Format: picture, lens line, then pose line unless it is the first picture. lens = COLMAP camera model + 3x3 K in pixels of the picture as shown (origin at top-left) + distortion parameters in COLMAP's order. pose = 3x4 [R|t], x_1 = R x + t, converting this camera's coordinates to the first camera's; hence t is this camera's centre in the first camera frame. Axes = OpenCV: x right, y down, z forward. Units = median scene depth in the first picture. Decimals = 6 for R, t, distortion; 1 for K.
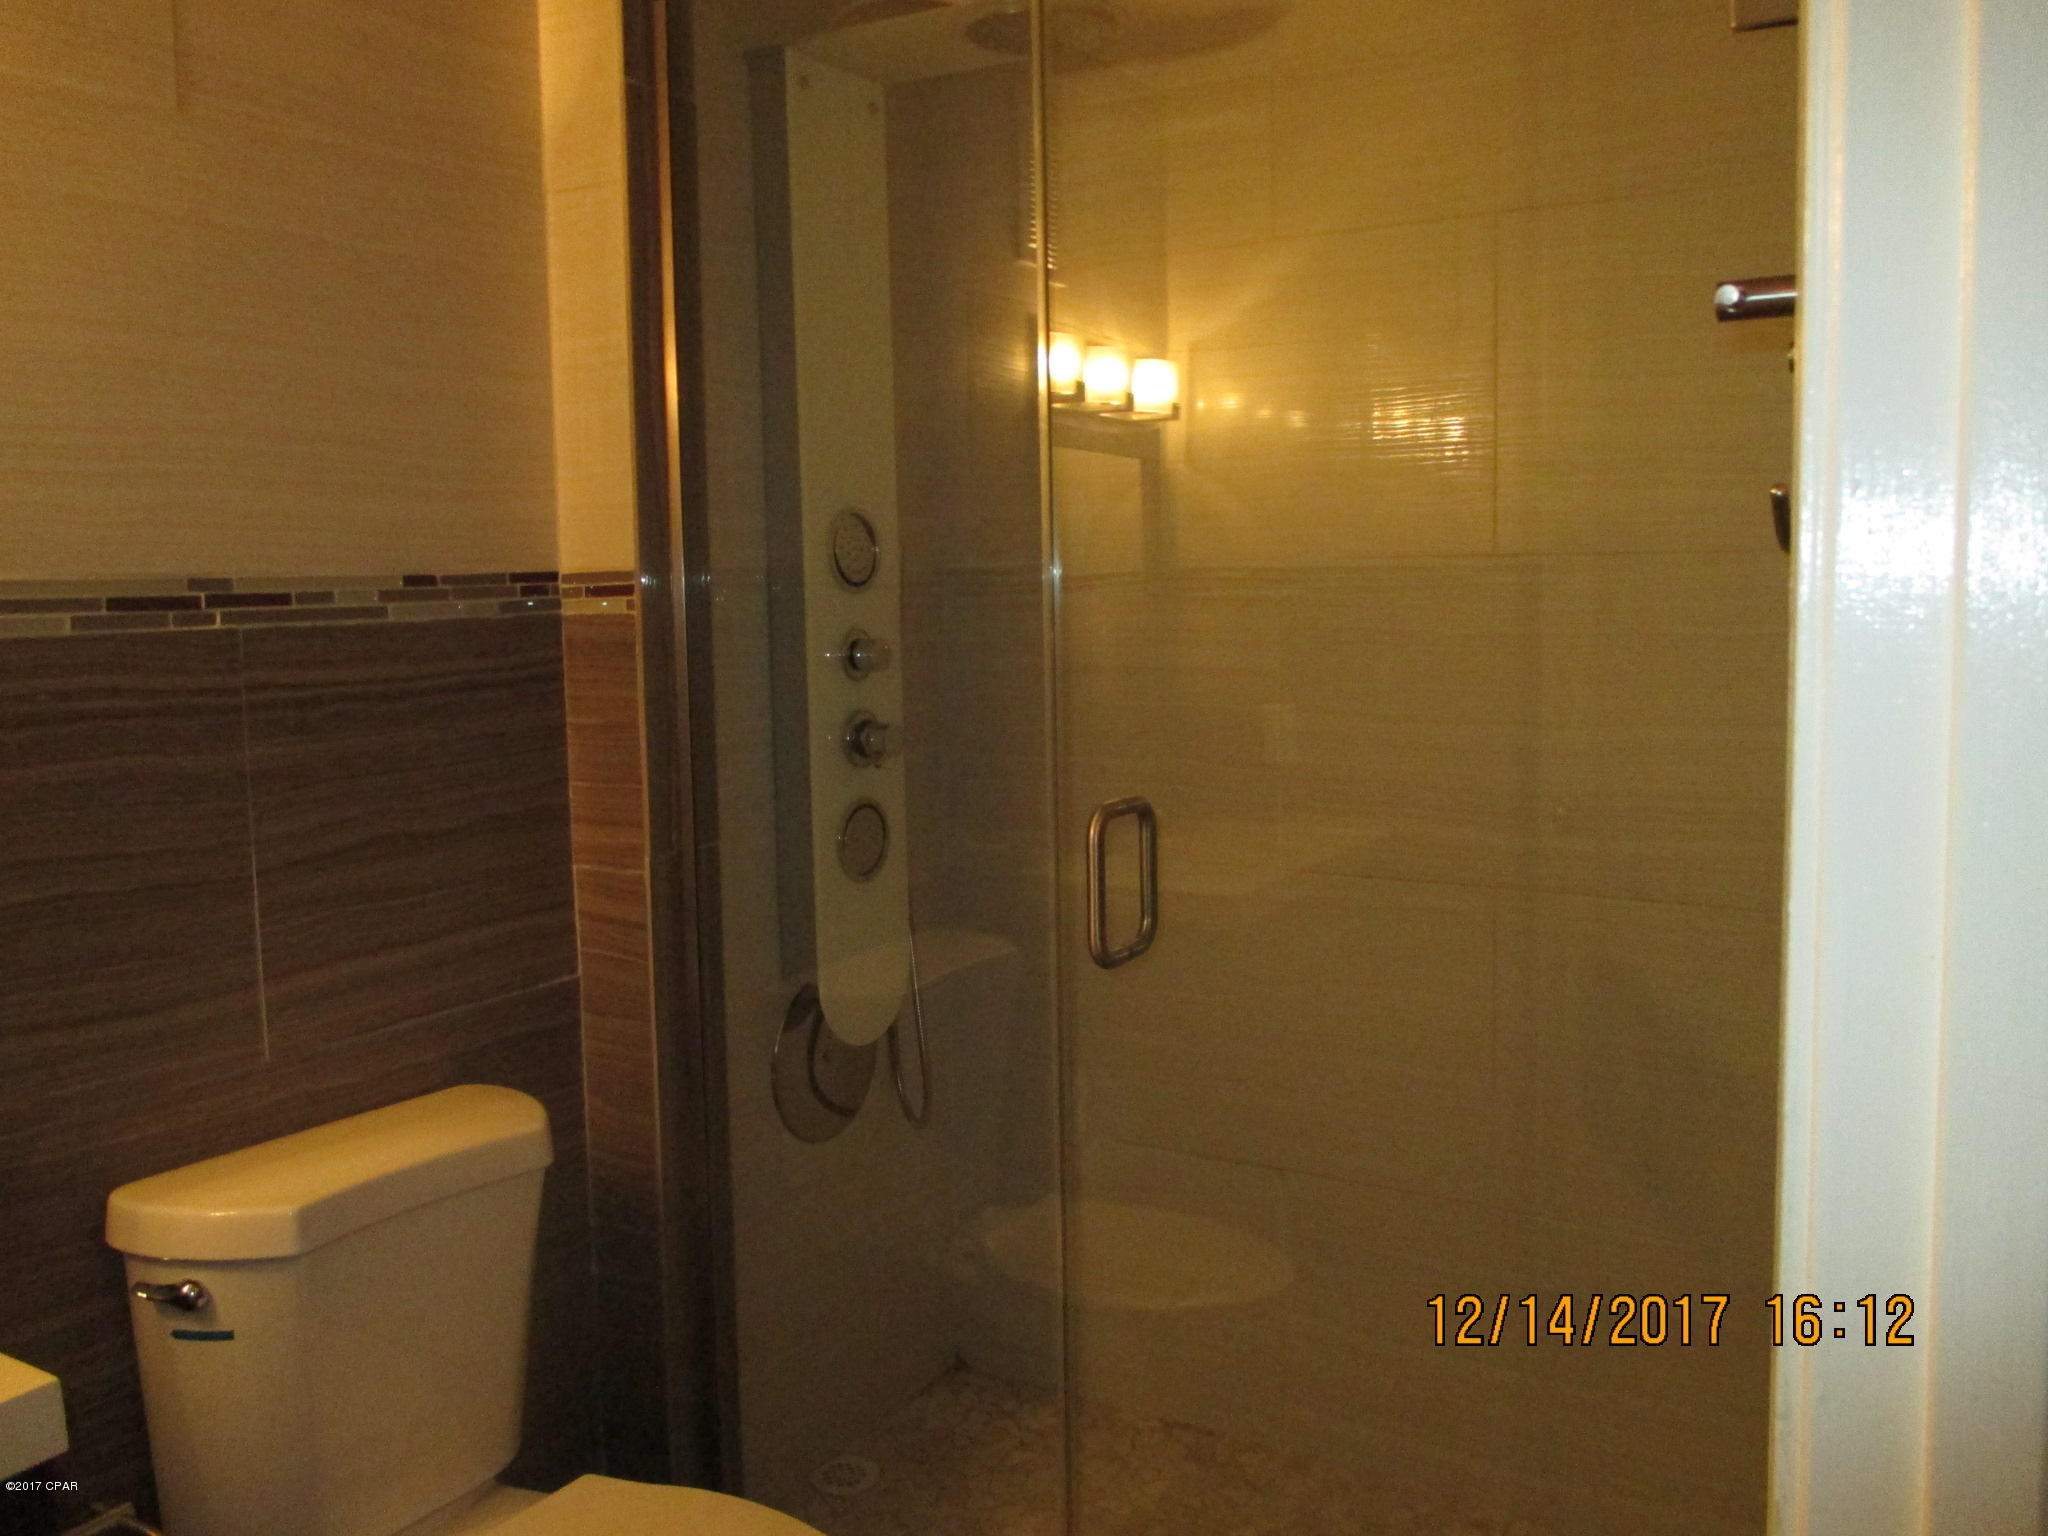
lens RADIAL K [[1727.6, 0, 1020.6], [0, 1727.6, 771.7], [0, 0, 1]] dist [-0.001181, -0.007547]
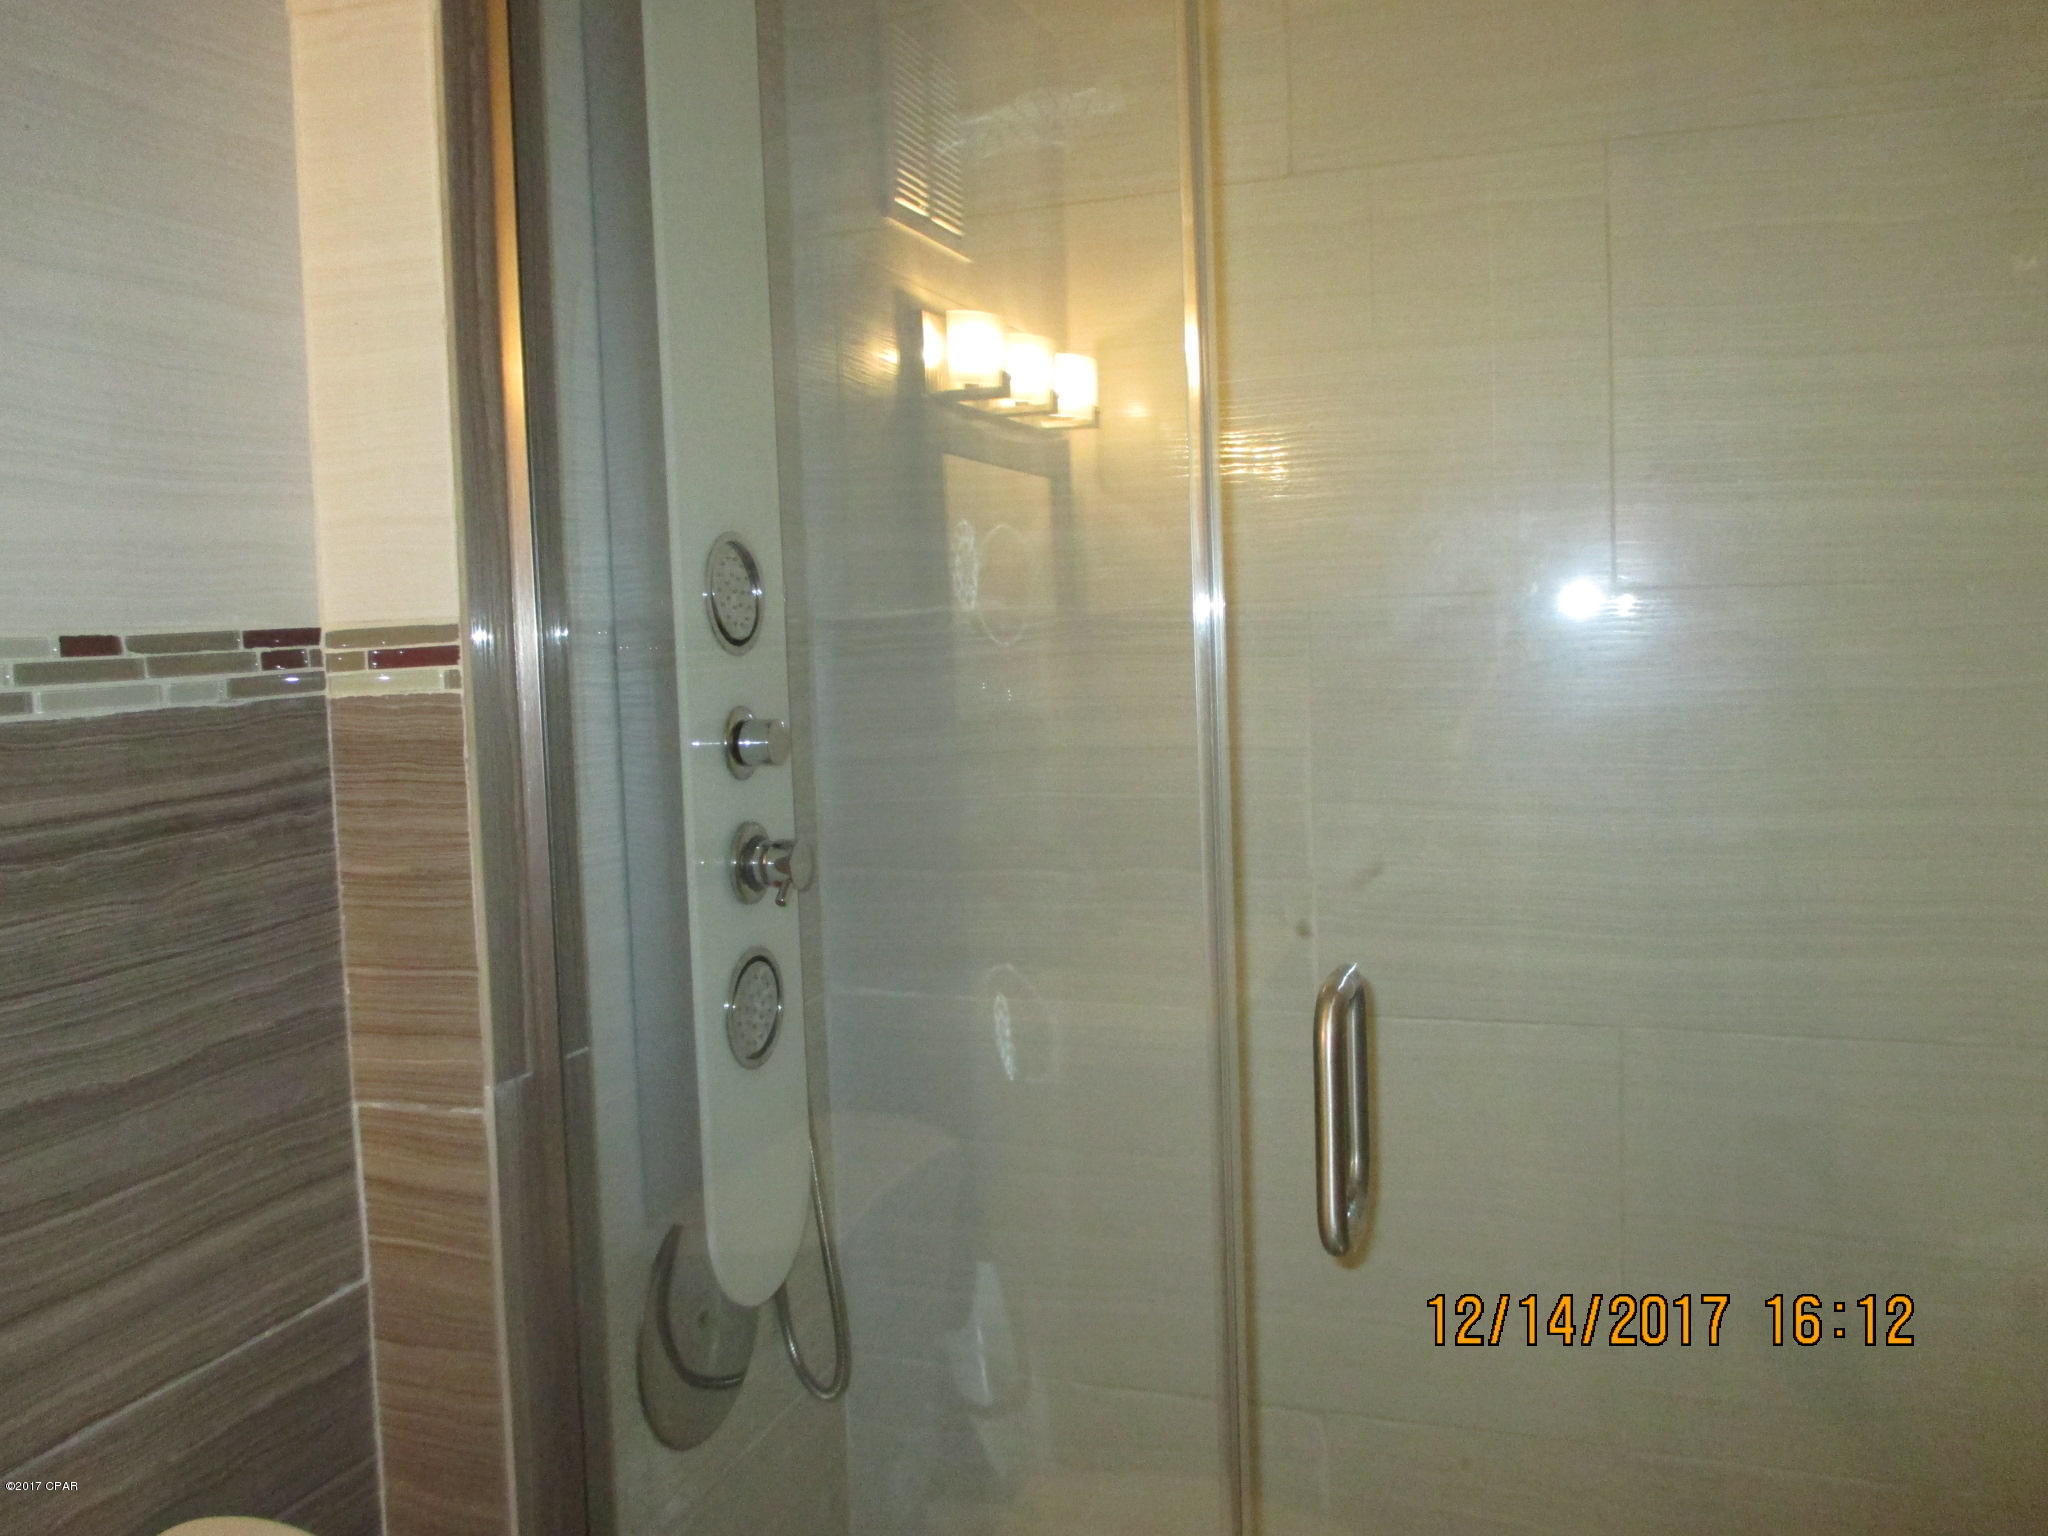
lens RADIAL K [[1727.6, 0, 1029.0], [0, 1727.6, 758.4], [0, 0, 1]] dist [-0.001181, -0.007547]
pose [[0.975767, -0.031482, 0.216536, -0.154401], [0.040634, 0.998453, -0.037942, -0.035674], [-0.215007, 0.045822, 0.975537, 0.345815]]
